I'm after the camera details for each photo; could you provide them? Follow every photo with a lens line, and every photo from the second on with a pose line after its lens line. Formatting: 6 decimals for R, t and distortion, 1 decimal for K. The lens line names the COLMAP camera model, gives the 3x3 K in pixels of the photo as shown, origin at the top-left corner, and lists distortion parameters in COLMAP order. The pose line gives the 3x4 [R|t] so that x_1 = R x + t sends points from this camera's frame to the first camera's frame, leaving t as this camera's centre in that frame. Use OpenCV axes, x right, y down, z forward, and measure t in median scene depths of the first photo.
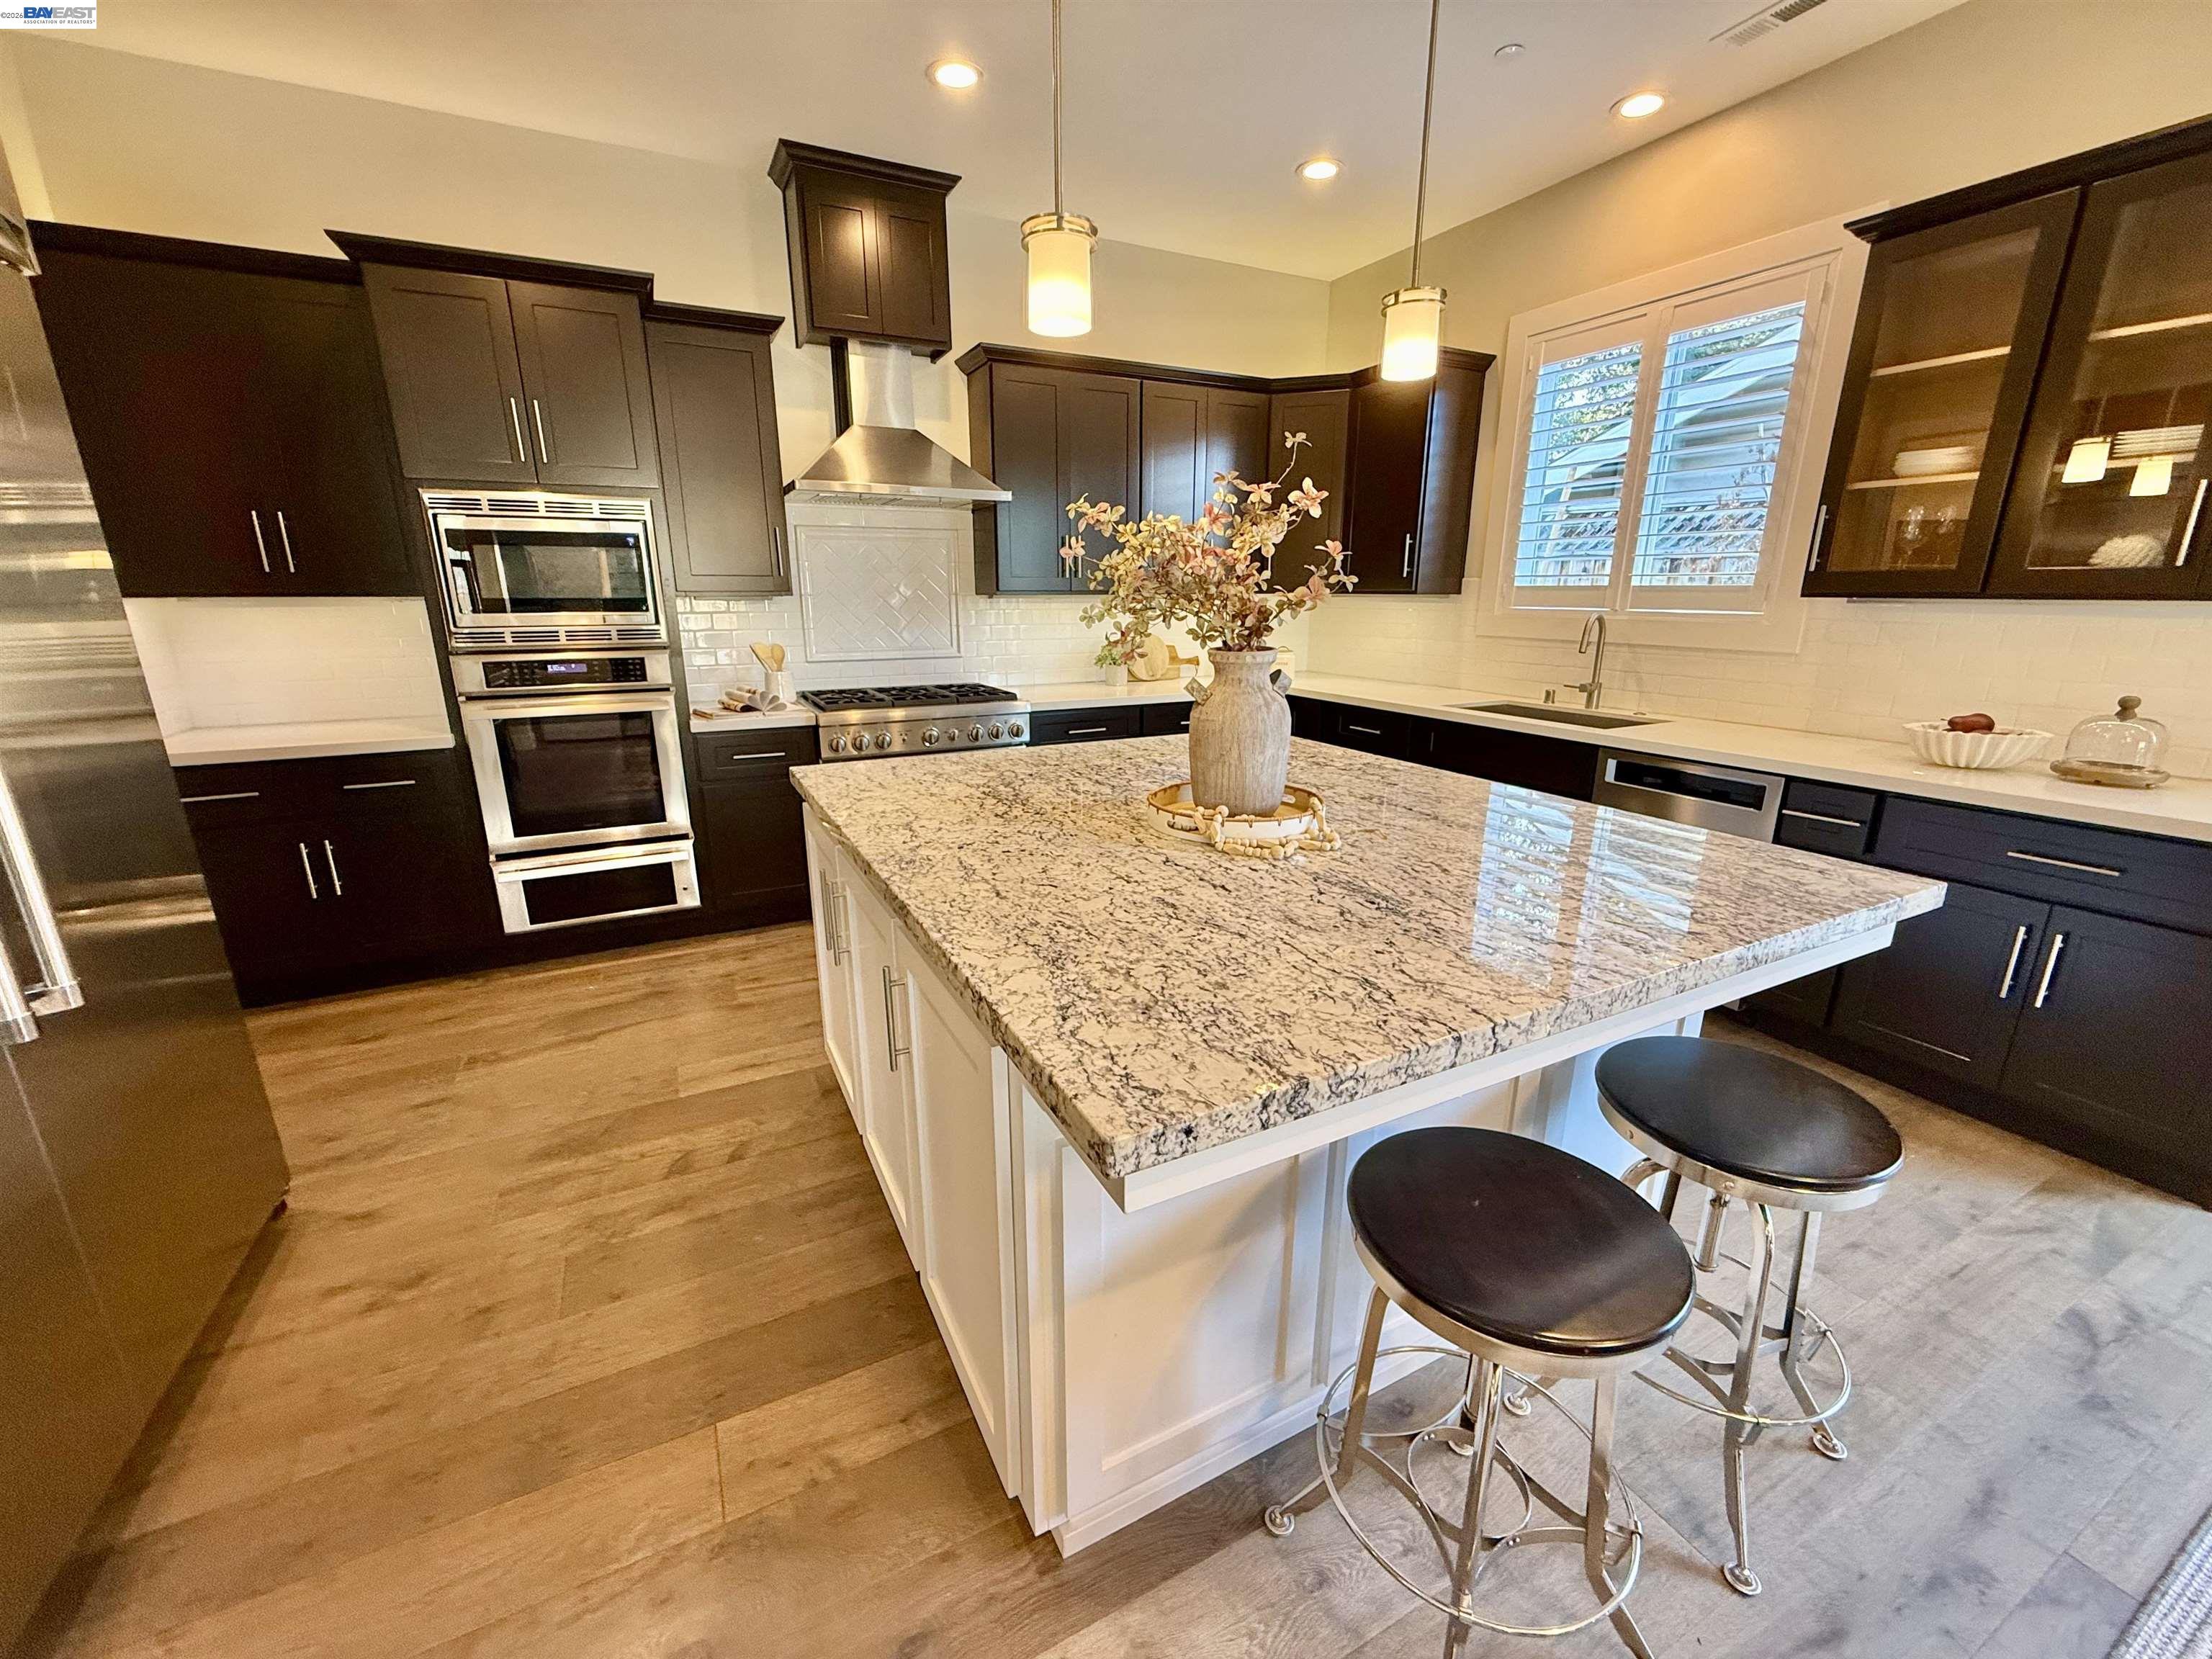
lens RADIAL K [[882.4, 0, 1102.4], [0, 882.4, 831.3], [0, 0, 1]] dist [-0.000724, -0.000085]
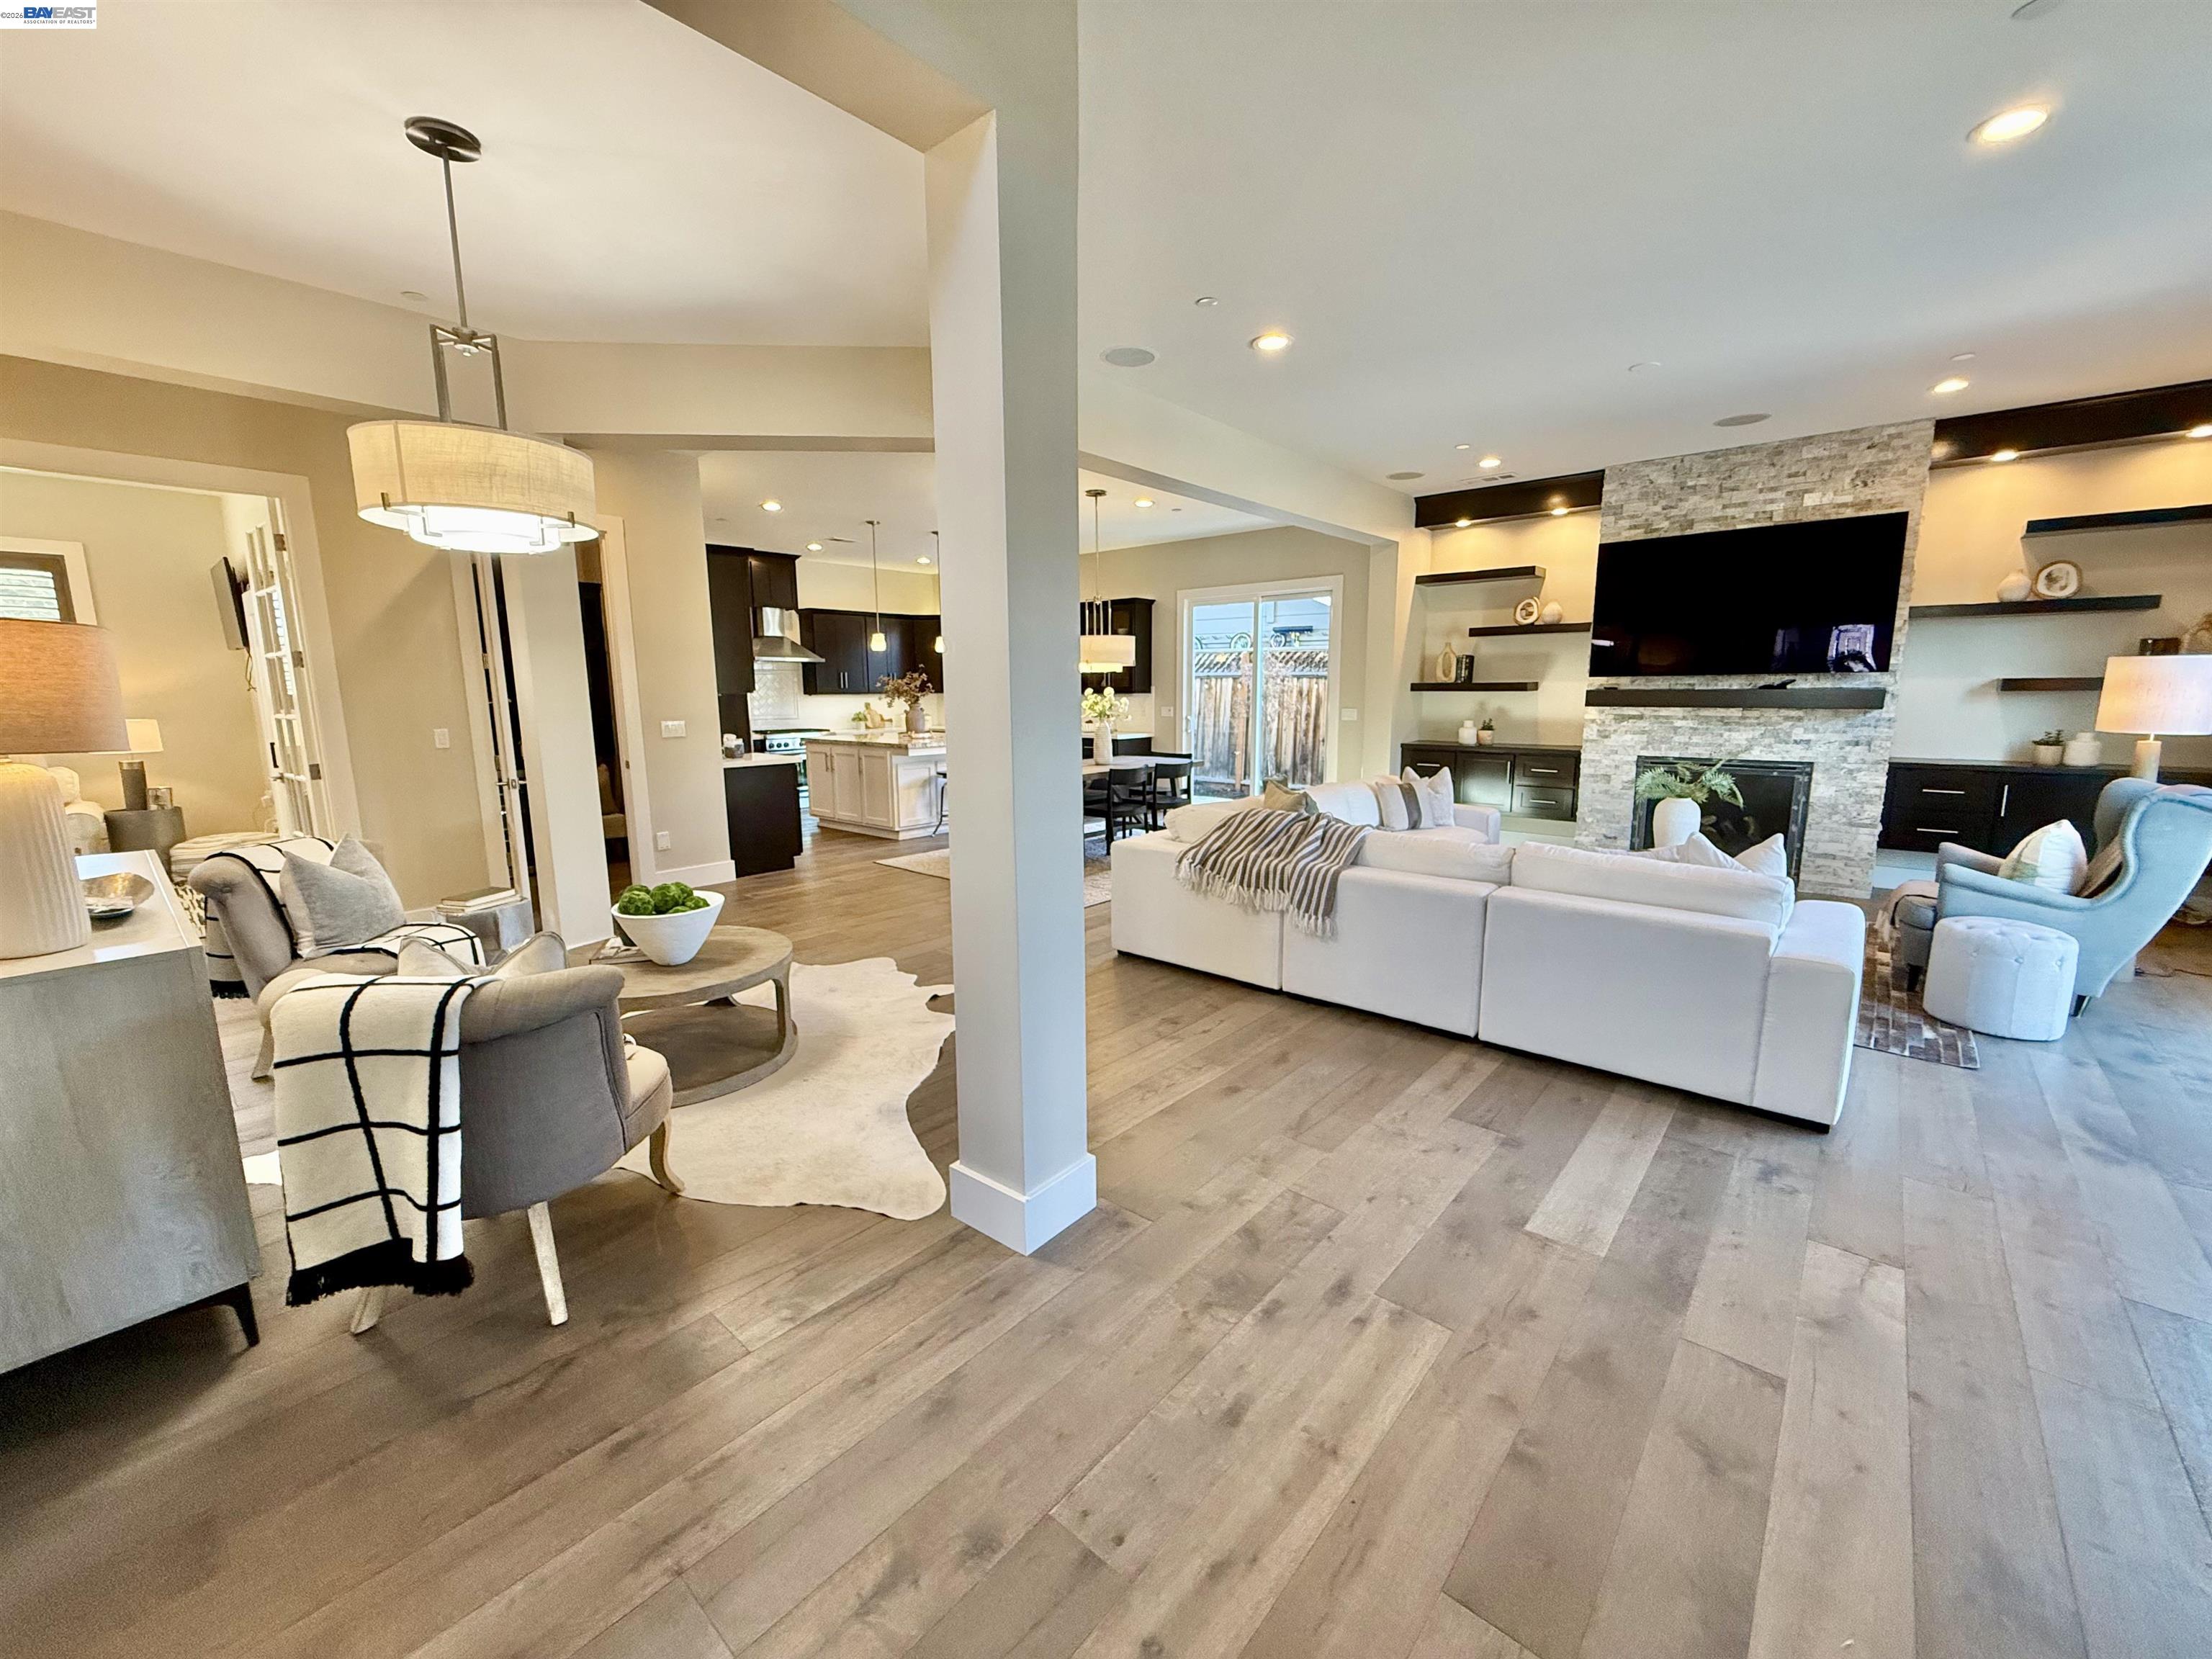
lens RADIAL K [[882.4, 0, 1102.4], [0, 882.4, 831.3], [0, 0, 1]] dist [-0.000724, -0.000085]
pose [[0.927816, -0.065647, 0.367218, -0.449965], [0.104525, 0.990711, -0.086983, 0.644384], [-0.358096, 0.119088, 0.926059, -2.401393]]
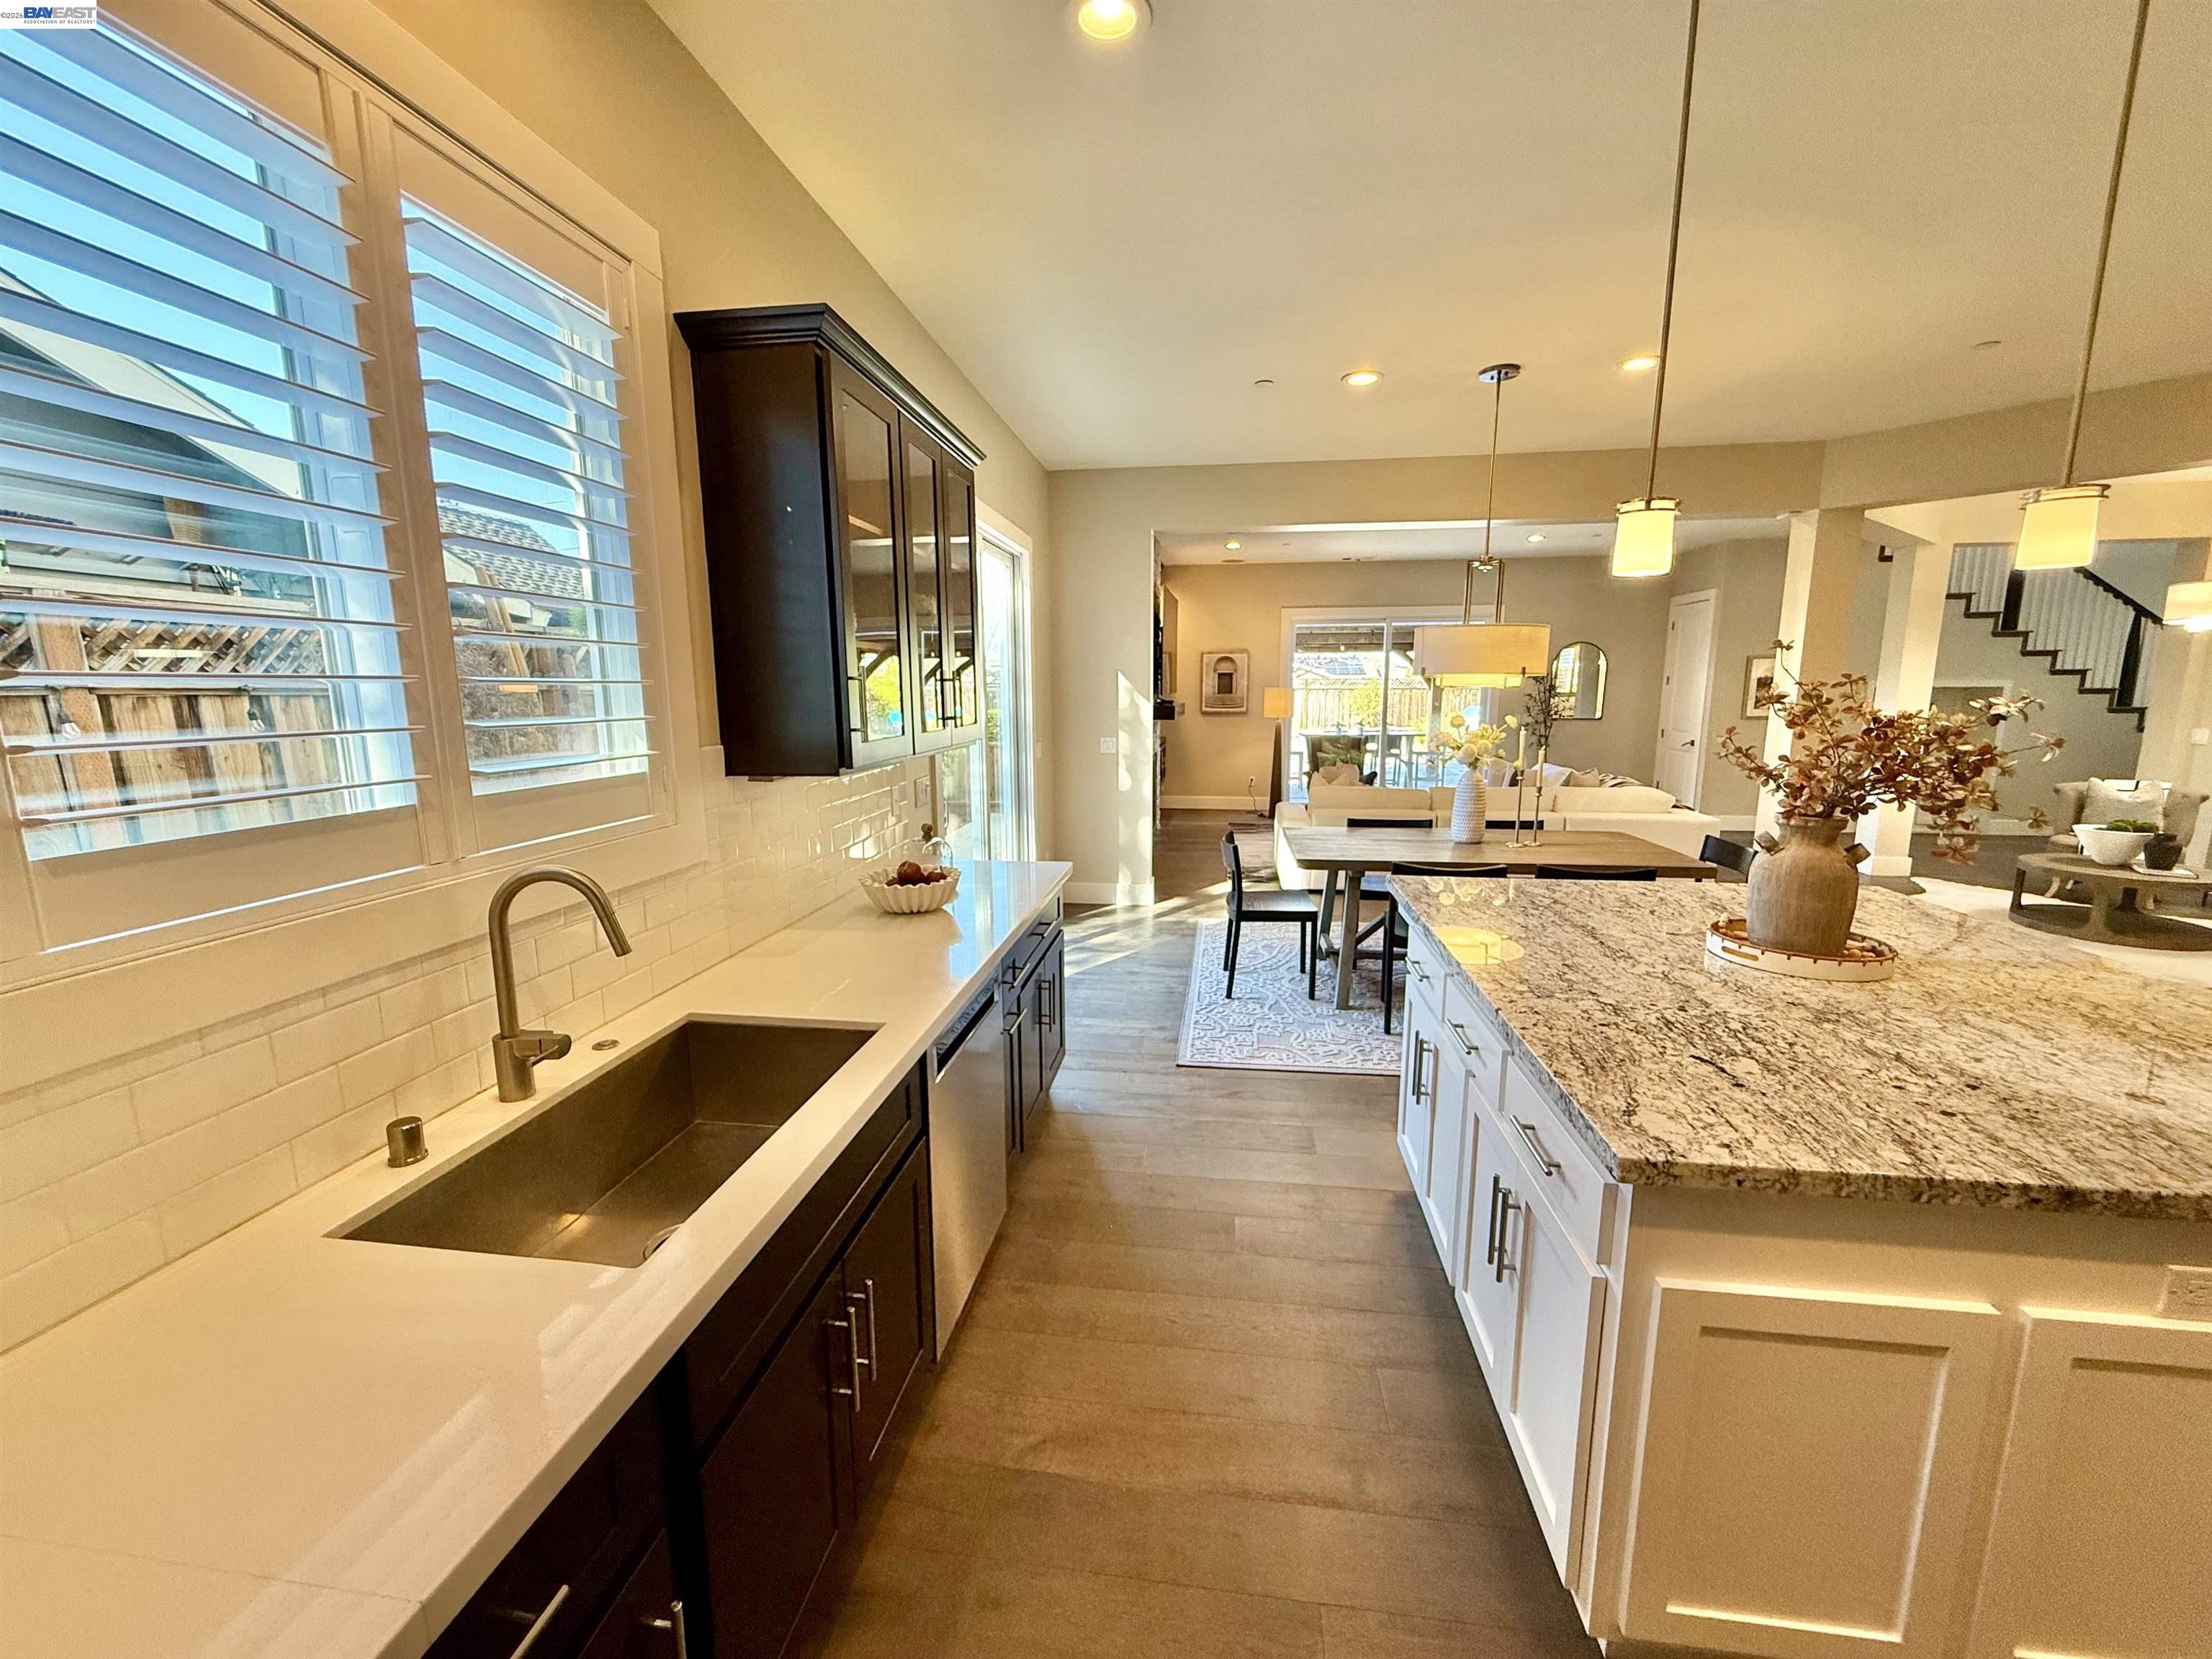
lens RADIAL K [[882.4, 0, 1102.4], [0, 882.4, 831.3], [0, 0, 1]] dist [-0.000724, -0.000085]
pose [[-0.820711, -0.089911, 0.564224, 0.156344], [0.155486, 0.915120, 0.371995, -0.446867], [-0.549779, 0.393029, -0.737069, 1.385995]]
